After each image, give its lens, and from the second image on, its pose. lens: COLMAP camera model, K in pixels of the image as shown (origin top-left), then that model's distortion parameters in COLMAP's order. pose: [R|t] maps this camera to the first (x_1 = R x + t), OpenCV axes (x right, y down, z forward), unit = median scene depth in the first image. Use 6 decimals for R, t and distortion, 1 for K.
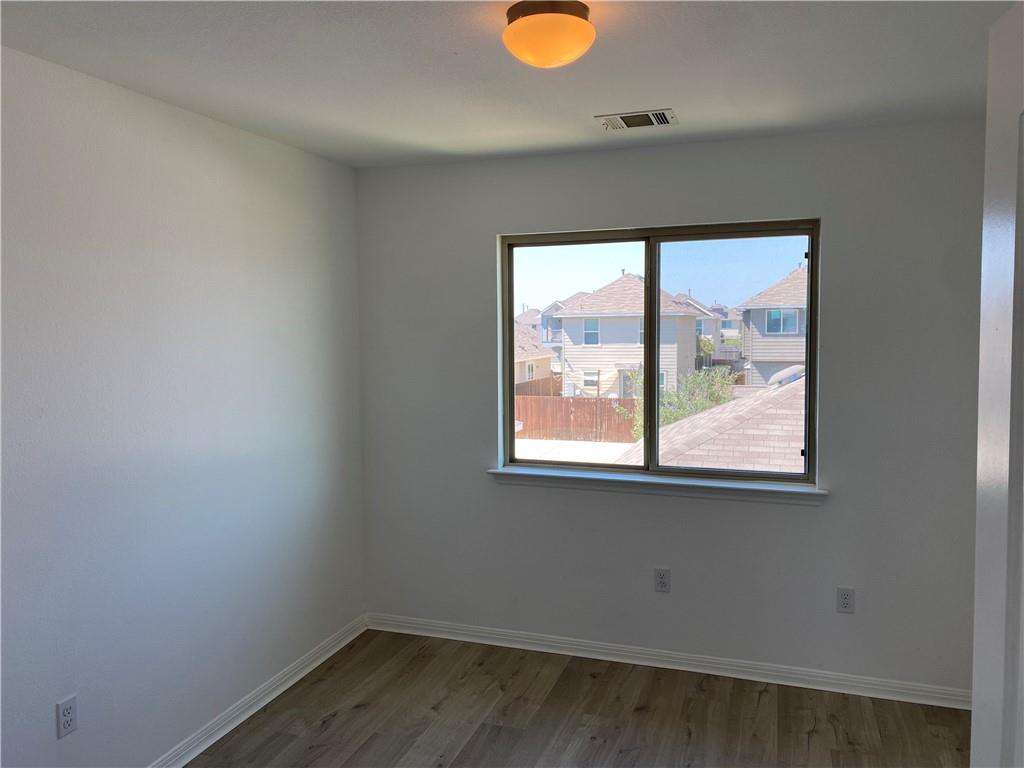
lens RADIAL K [[775.4, 0, 489.8], [0, 775.4, 379.6], [0, 0, 1]] dist [-0.007309, 0.005689]
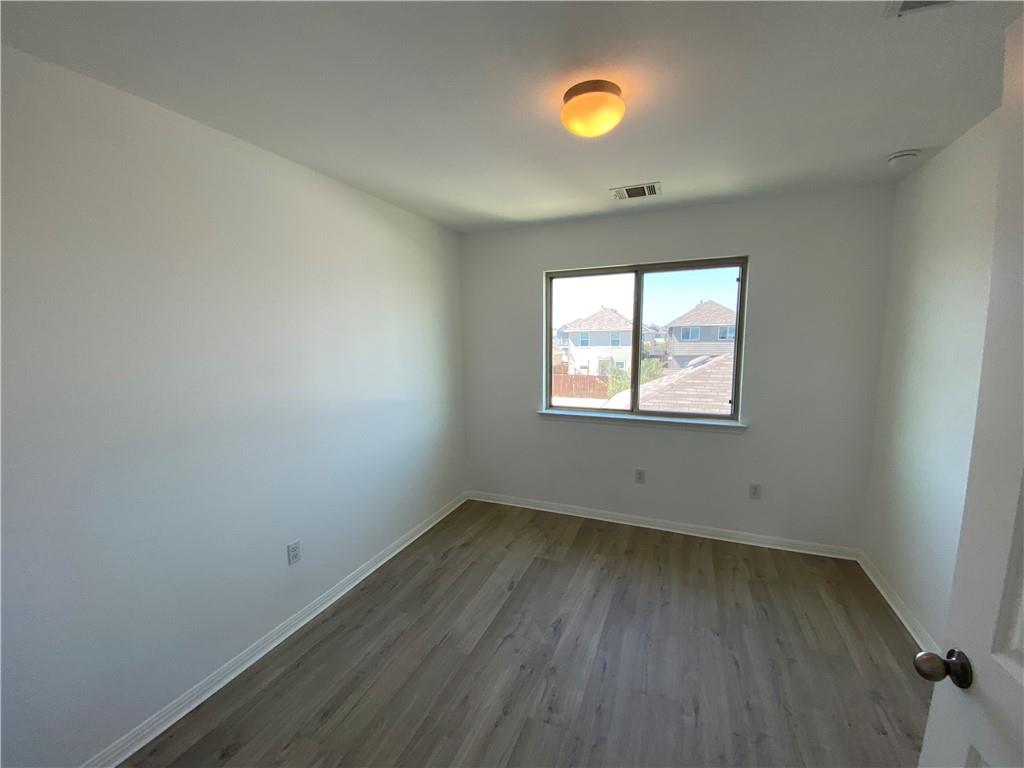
lens RADIAL K [[408.8, 0, 502.9], [0, 408.8, 393.0], [0, 0, 1]] dist [-0.000563, -0.010859]
pose [[0.997814, 0.004666, -0.065919, -0.021403], [-0.000218, 0.997731, 0.067323, 0.017419], [0.066083, -0.067161, 0.995551, 0.106715]]
